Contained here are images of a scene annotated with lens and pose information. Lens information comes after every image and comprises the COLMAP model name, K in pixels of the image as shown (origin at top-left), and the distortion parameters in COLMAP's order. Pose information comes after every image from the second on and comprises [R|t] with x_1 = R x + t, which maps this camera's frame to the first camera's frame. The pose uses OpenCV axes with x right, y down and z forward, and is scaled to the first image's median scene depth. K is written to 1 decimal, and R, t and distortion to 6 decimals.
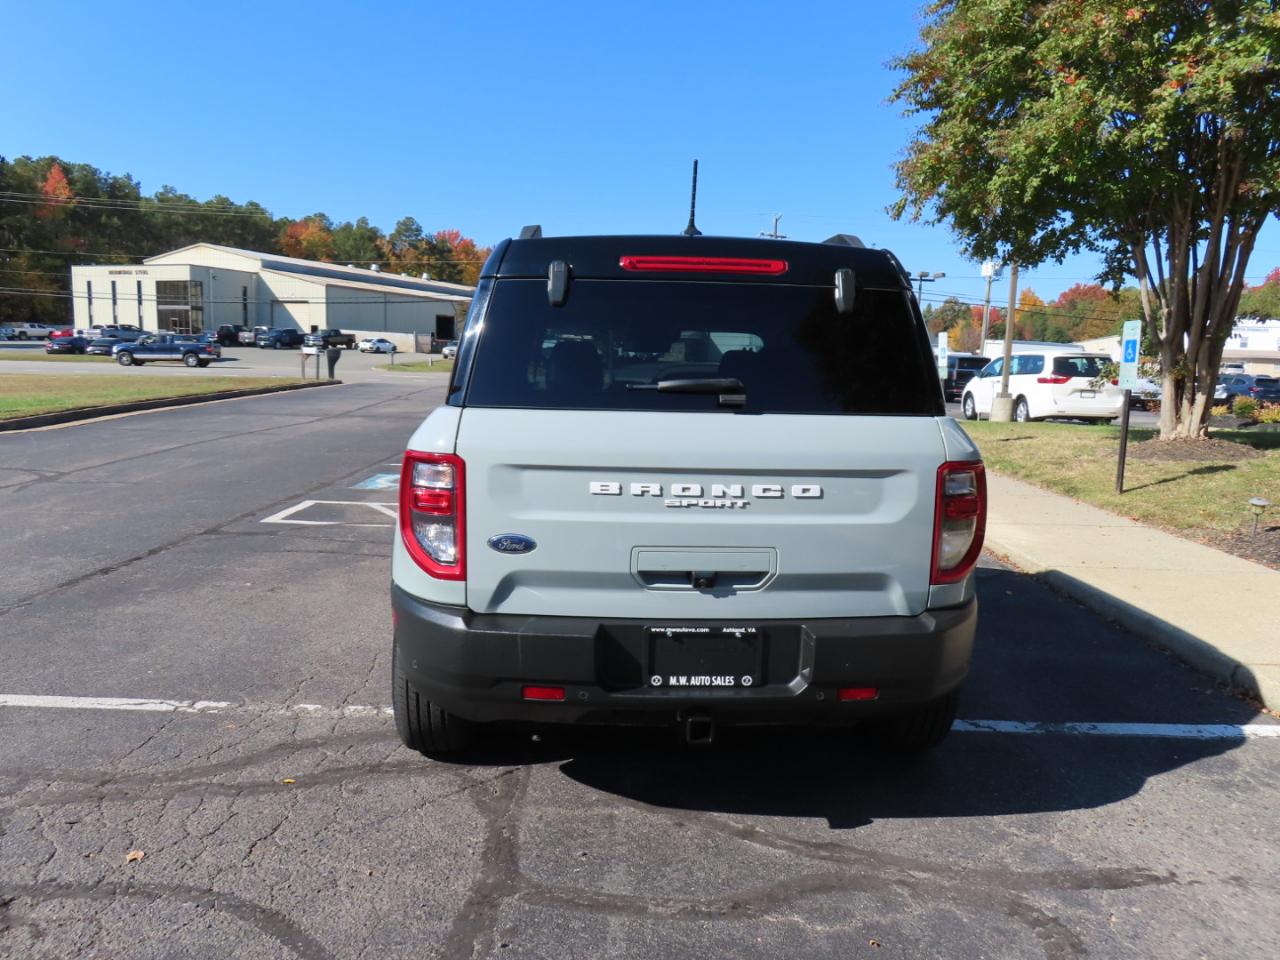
lens RADIAL K [[914.7, 0, 650.5], [0, 914.7, 487.1], [0, 0, 1]] dist [-0.010780, 0.006061]
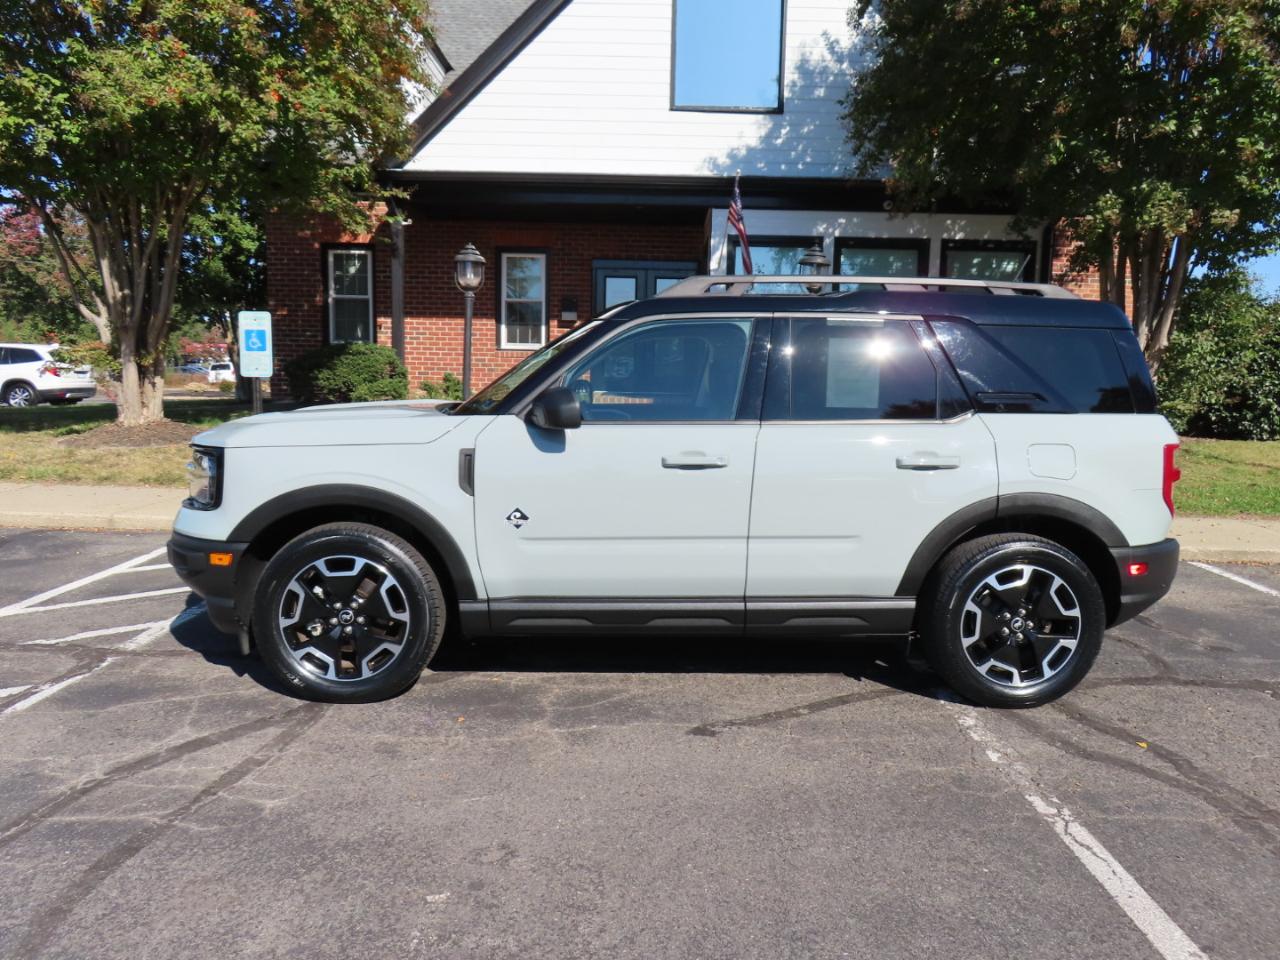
lens RADIAL K [[914.7, 0, 642.8], [0, 914.7, 481.8], [0, 0, 1]] dist [-0.010780, 0.006061]
pose [[0.013697, -0.147127, 0.989023, -1.547102], [0.115434, 0.982735, 0.144593, -0.260339], [-0.993221, 0.112186, 0.030444, 1.591347]]
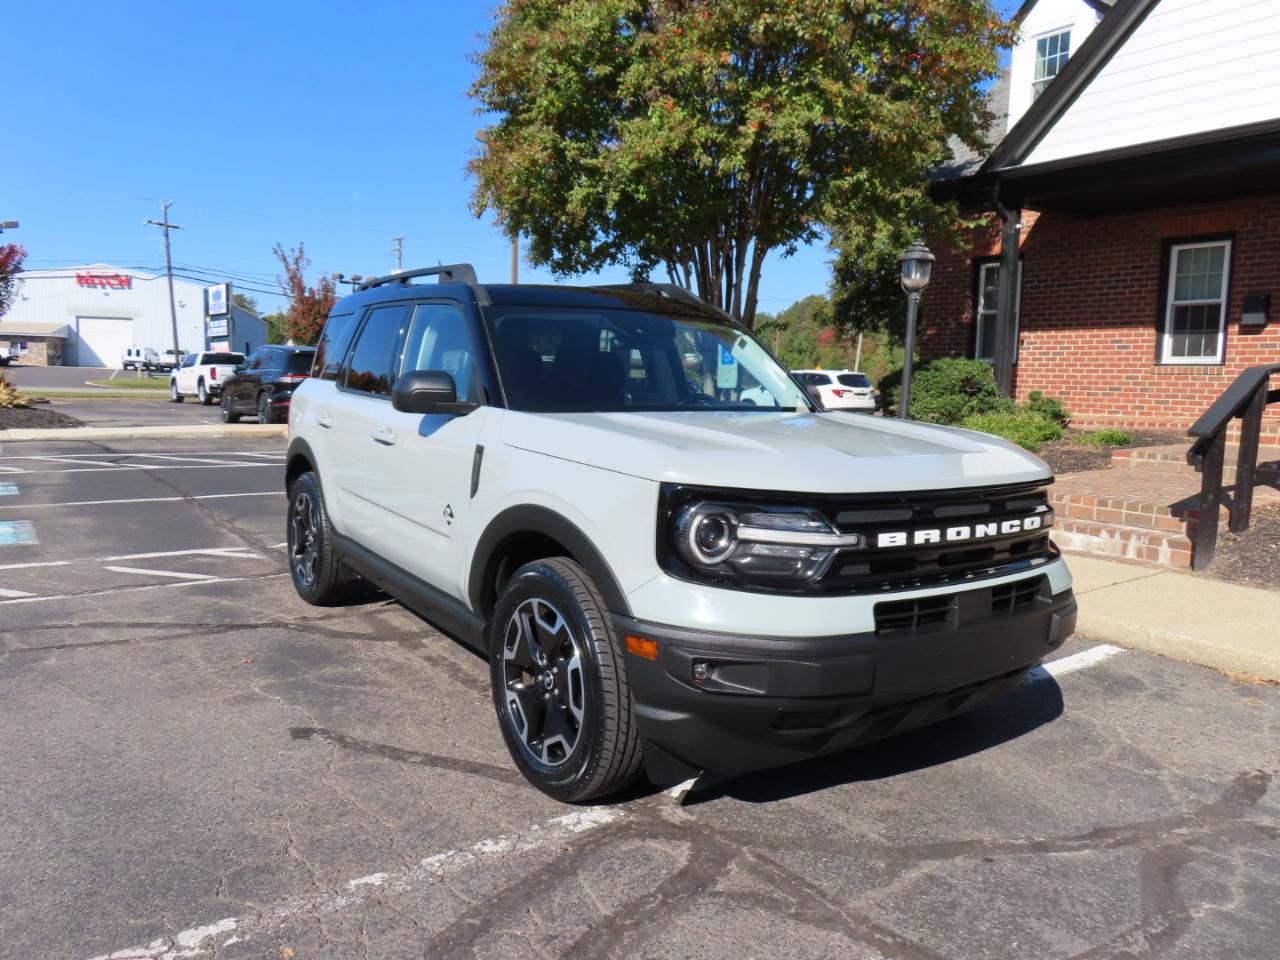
lens RADIAL K [[914.7, 0, 646.5], [0, 914.7, 481.7], [0, 0, 1]] dist [-0.010780, 0.006061]
pose [[0.803885, -0.073686, 0.590202, -0.708708], [0.079719, 0.996691, 0.015855, -0.046578], [-0.589418, 0.034305, 0.807100, 0.425722]]
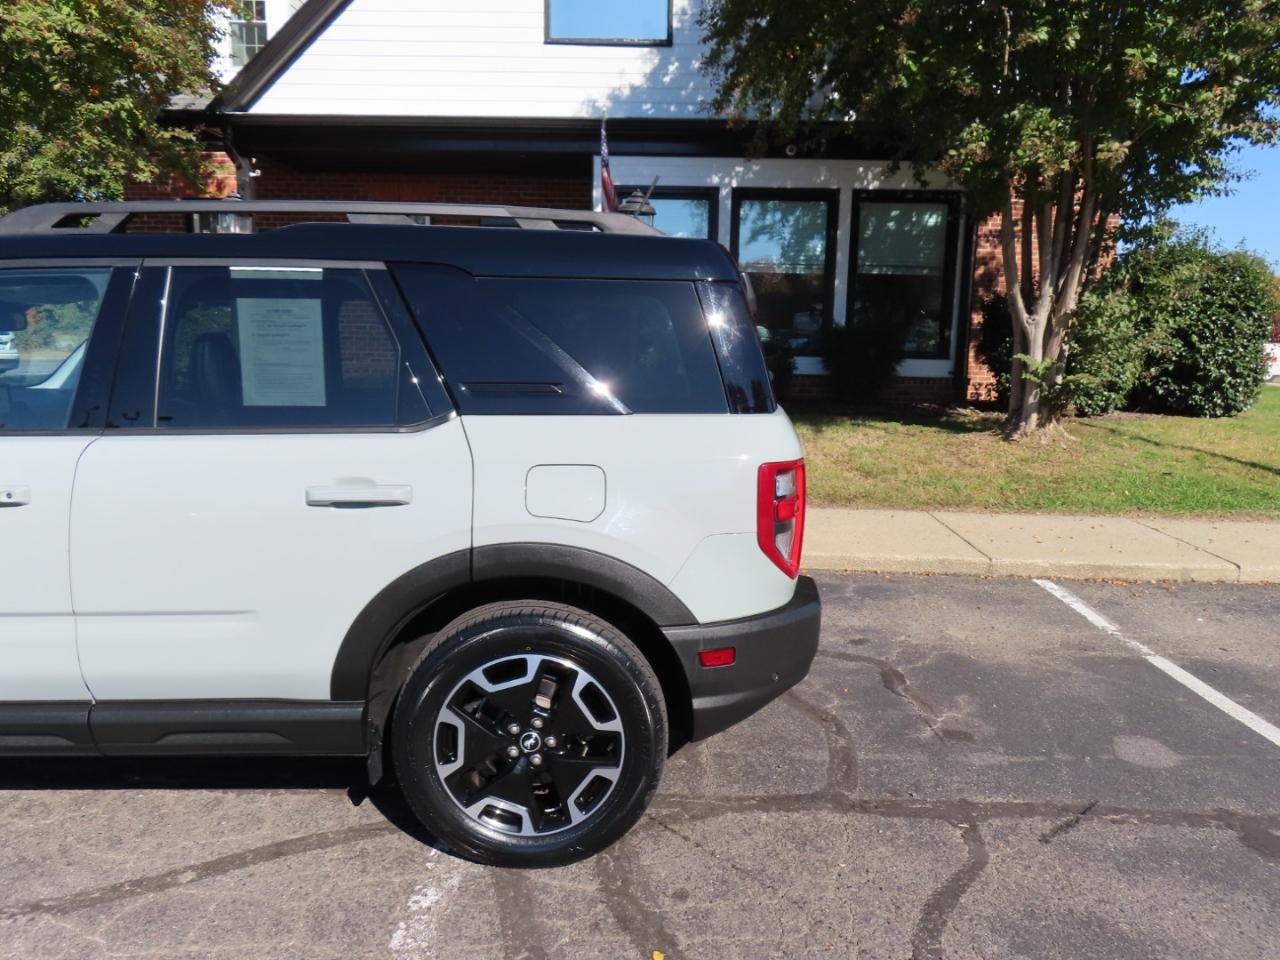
lens RADIAL K [[914.7, 0, 644.0], [0, 914.7, 482.9], [0, 0, 1]] dist [-0.010780, 0.006061]
pose [[0.029927, -0.184390, 0.982397, -1.061053], [0.117745, 0.976645, 0.179724, -0.182841], [-0.992593, 0.110294, 0.050939, 0.947009]]
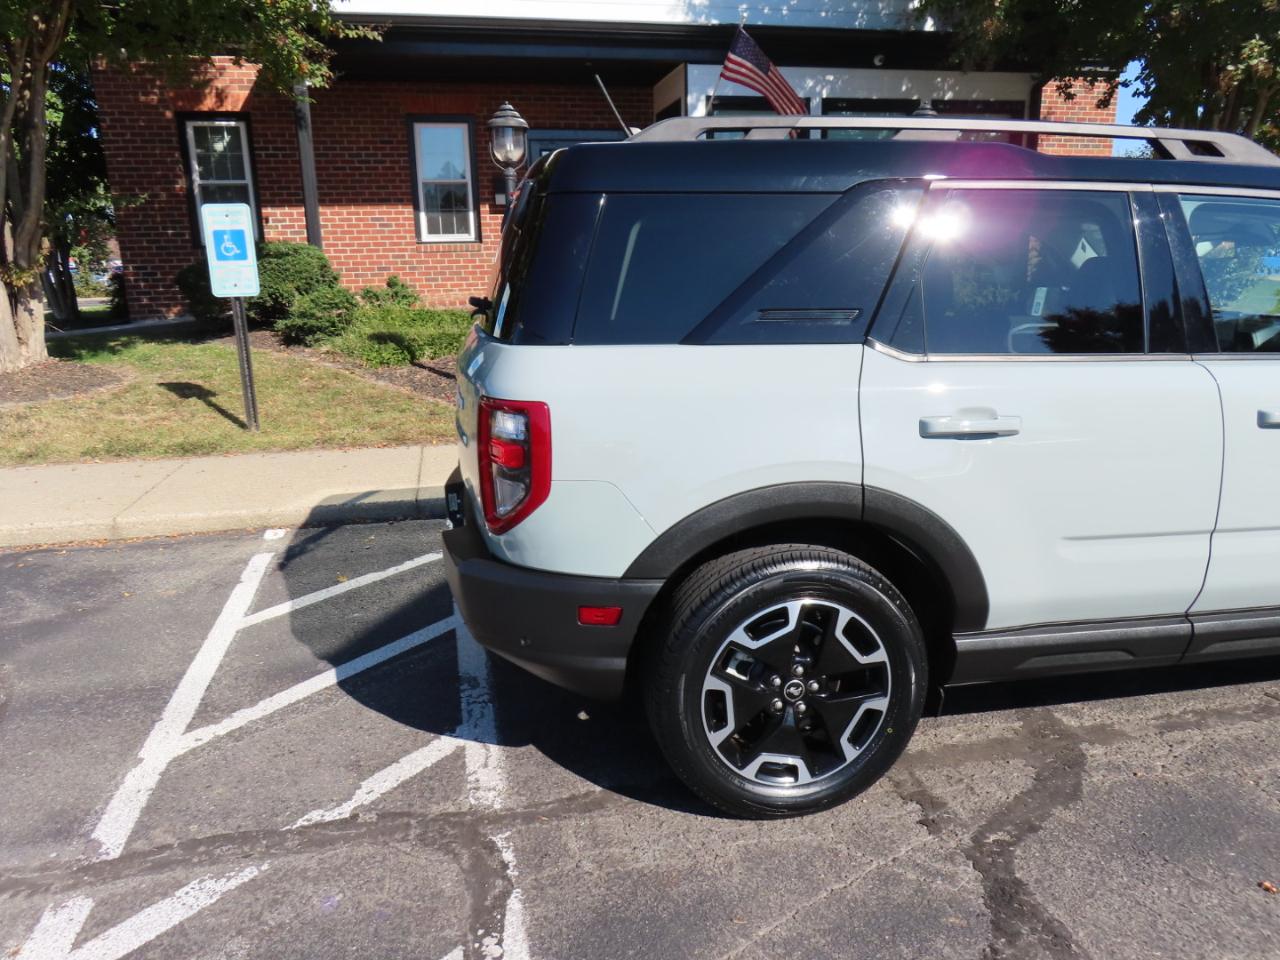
lens RADIAL K [[914.7, 0, 641.5], [0, 914.7, 484.6], [0, 0, 1]] dist [-0.010780, 0.006061]
pose [[-0.214560, -0.262277, 0.940837, -0.891560], [0.146181, 0.943798, 0.296439, -0.395907], [-0.965710, 0.201137, -0.164161, 2.443139]]
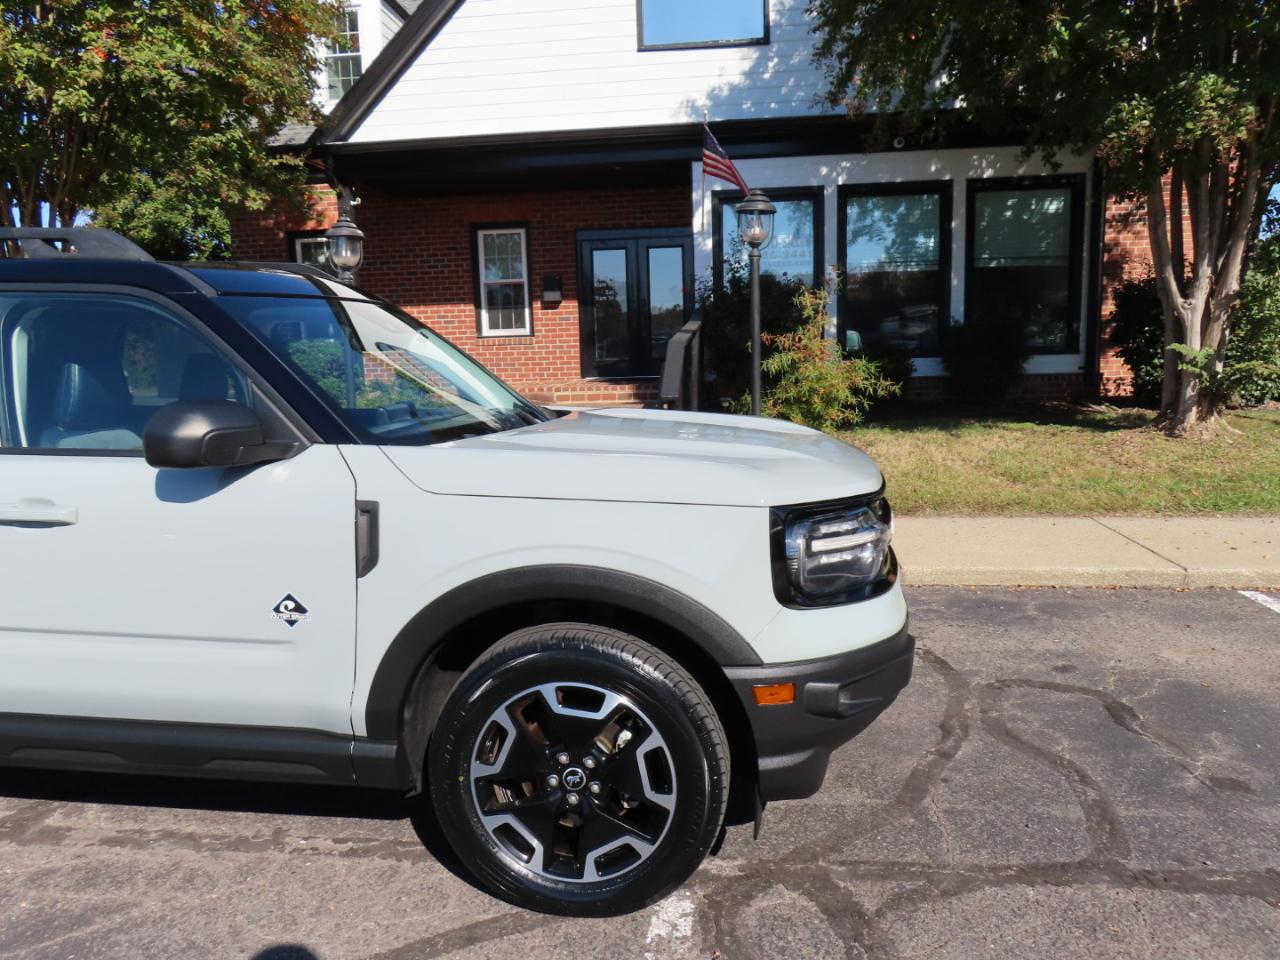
lens RADIAL K [[914.7, 0, 641.4], [0, 914.7, 482.5], [0, 0, 1]] dist [-0.010780, 0.006061]
pose [[0.115097, -0.170747, 0.978569, -0.937465], [0.165722, 0.974611, 0.150564, -0.179238], [-0.979433, 0.144841, 0.140472, 1.079834]]
